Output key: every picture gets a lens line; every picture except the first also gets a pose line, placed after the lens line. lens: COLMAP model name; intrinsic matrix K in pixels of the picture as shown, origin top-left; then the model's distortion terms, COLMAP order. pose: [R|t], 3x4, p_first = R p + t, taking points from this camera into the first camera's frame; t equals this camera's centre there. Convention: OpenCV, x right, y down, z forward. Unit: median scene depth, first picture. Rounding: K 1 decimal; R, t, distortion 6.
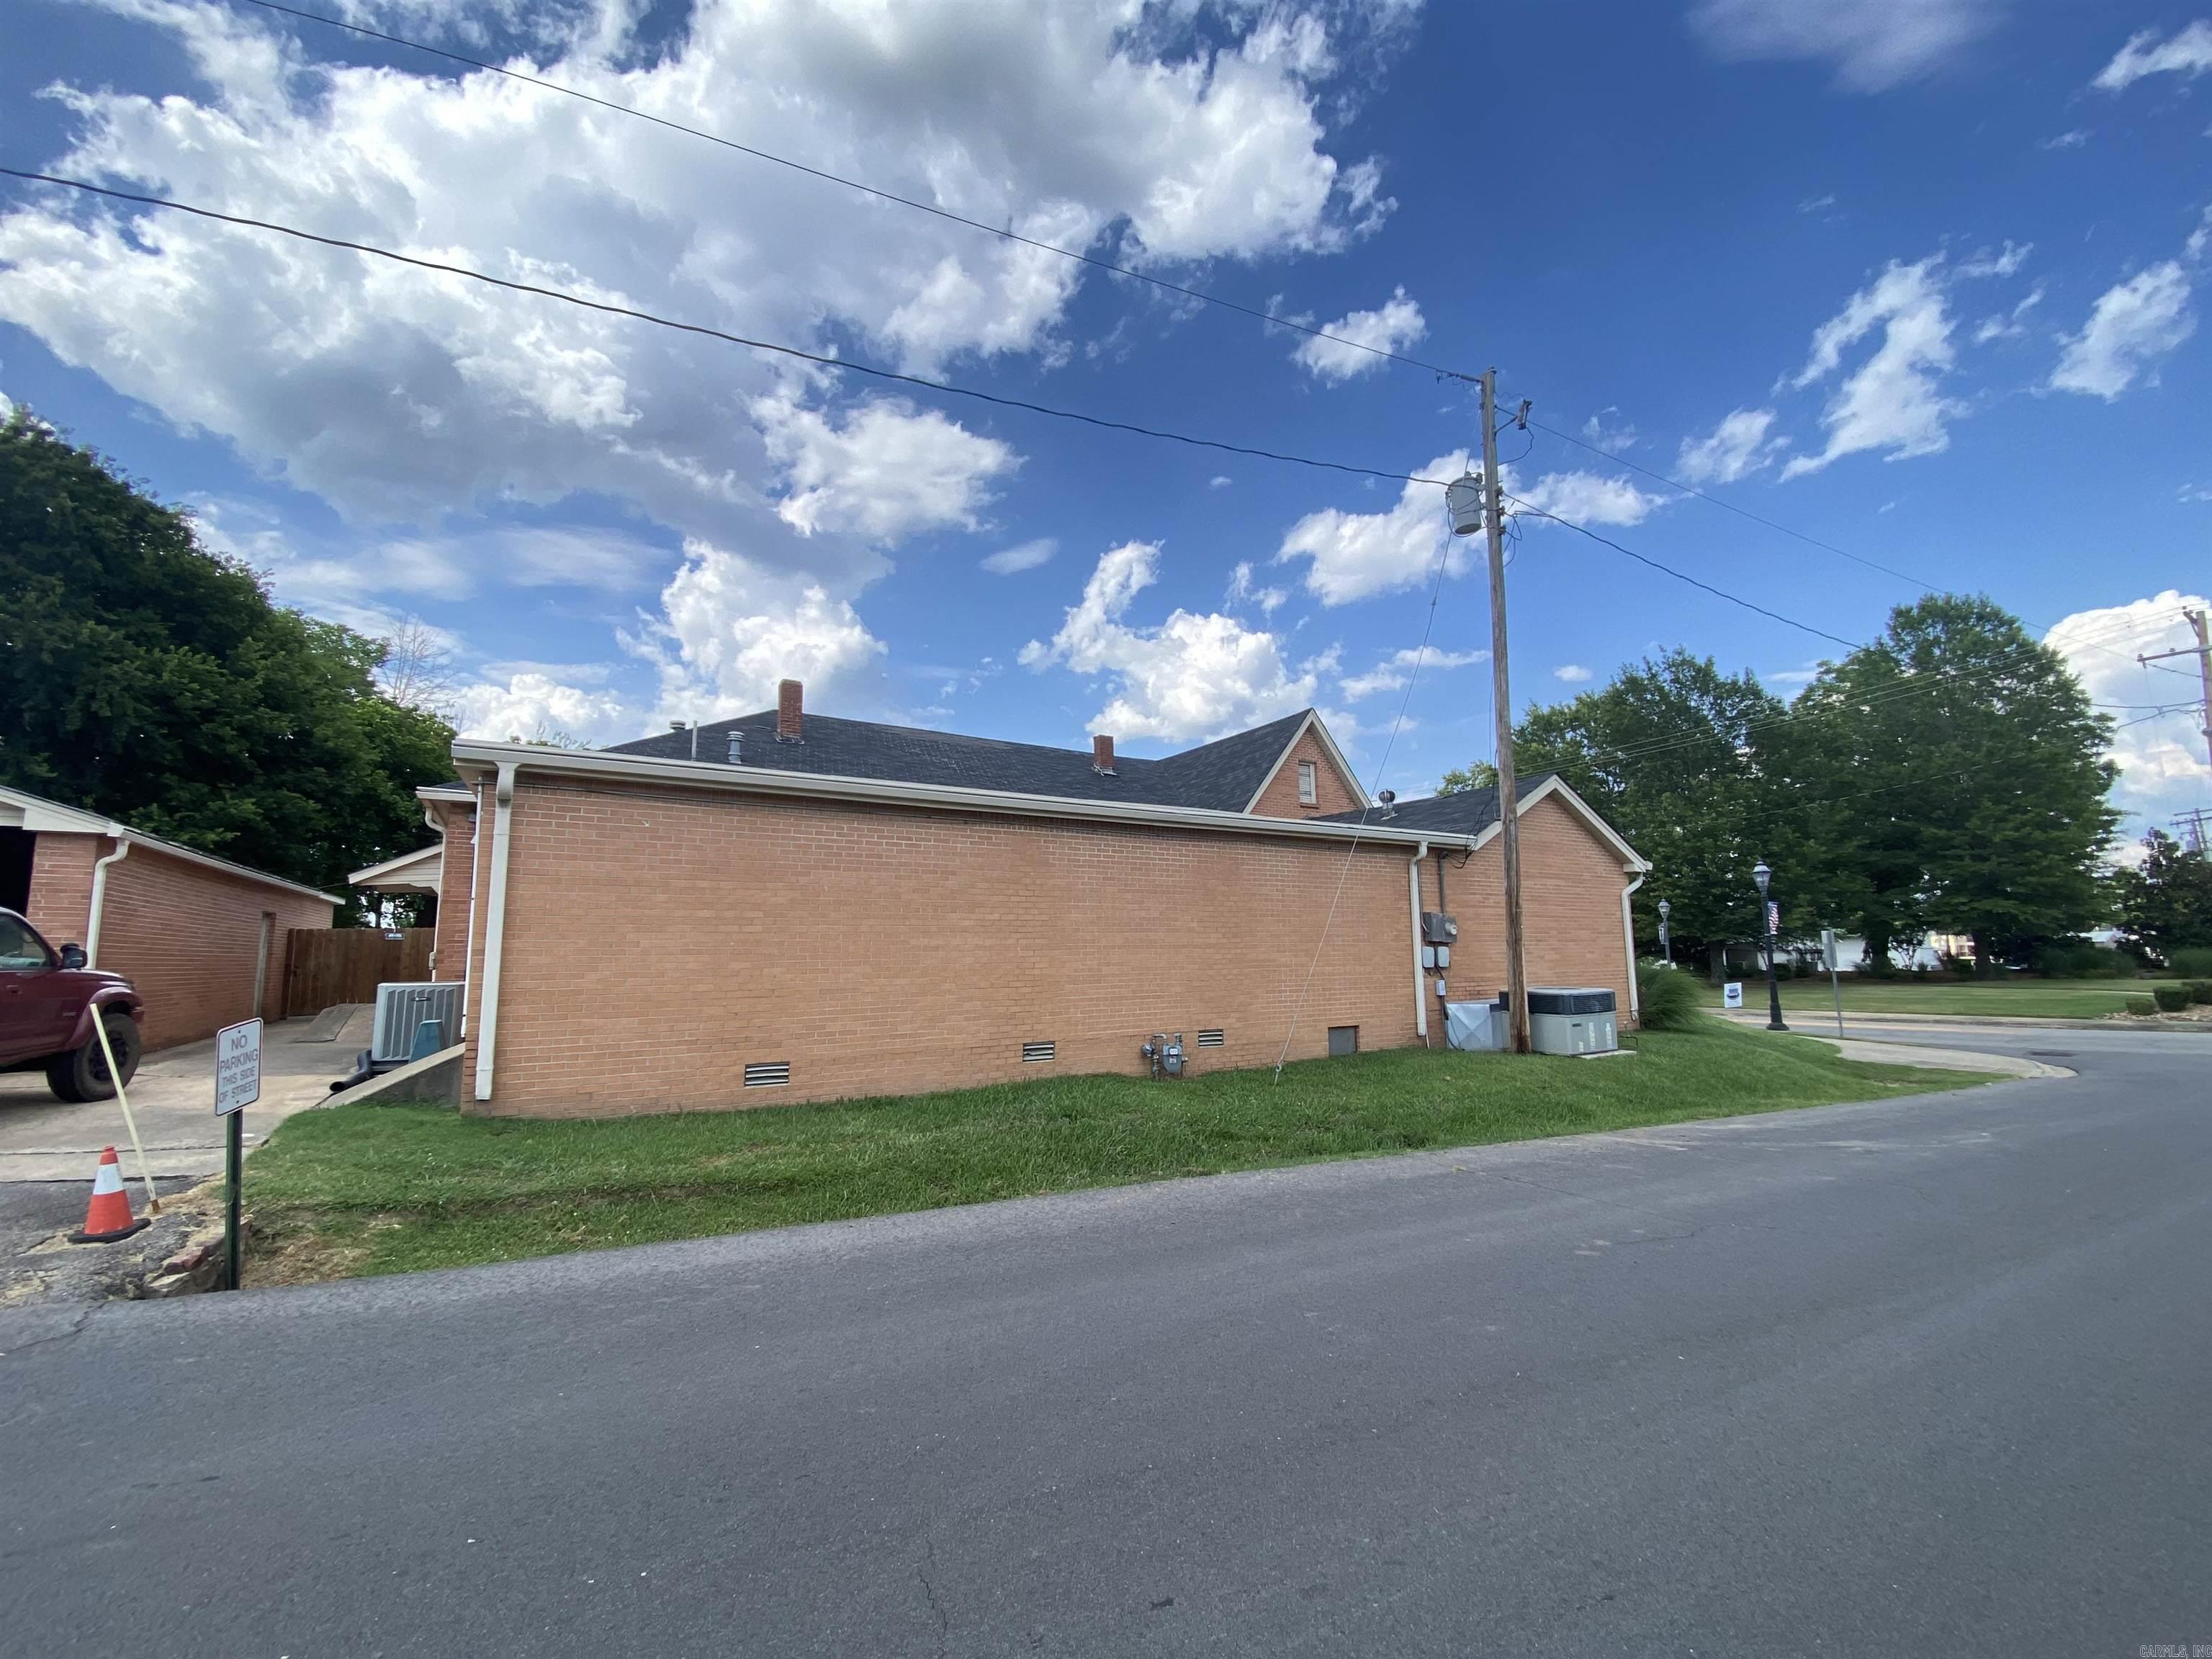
lens RADIAL K [[953.8, 0, 1106.0], [0, 953.8, 829.5], [0, 0, 1]] dist [0.025698, -0.025594]
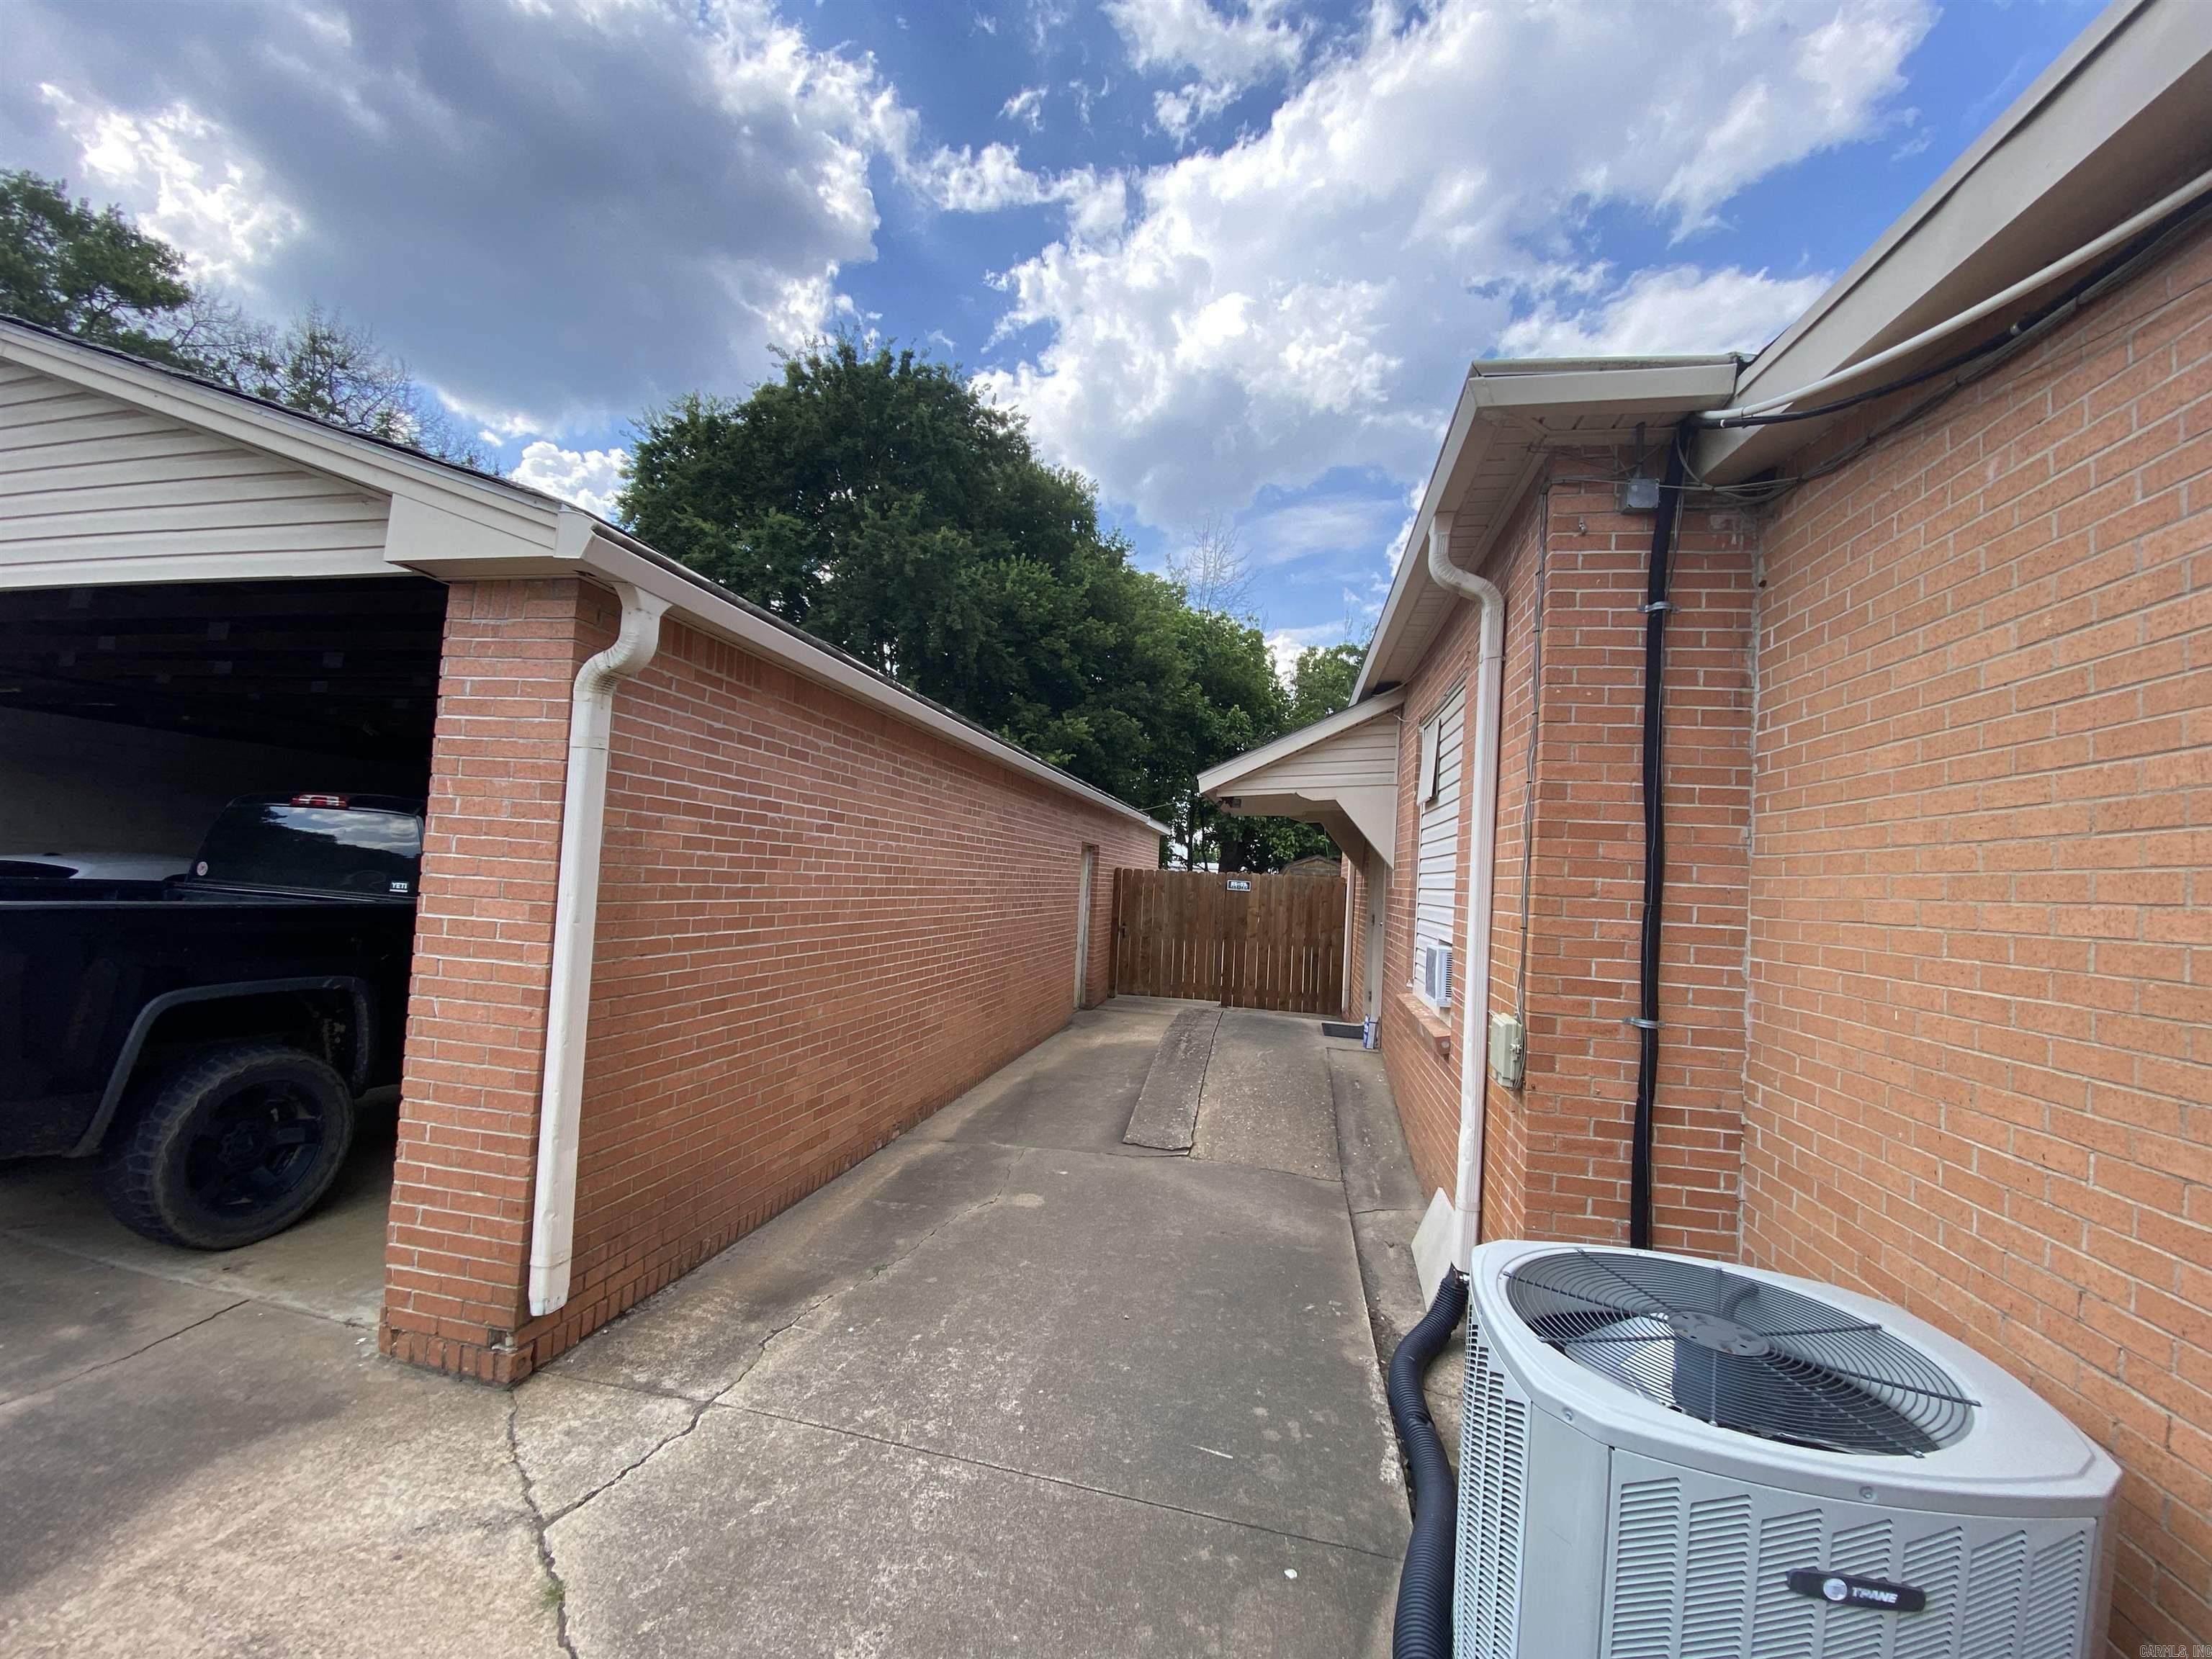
lens RADIAL K [[888.5, 0, 1106.0], [0, 888.5, 829.5], [0, 0, 1]] dist [0.000760, 0.000027]
pose [[0.734171, 0.022289, -0.678599, -0.277098], [0.013089, 0.998811, 0.046967, 0.033836], [0.678838, -0.043364, 0.733006, 0.362891]]
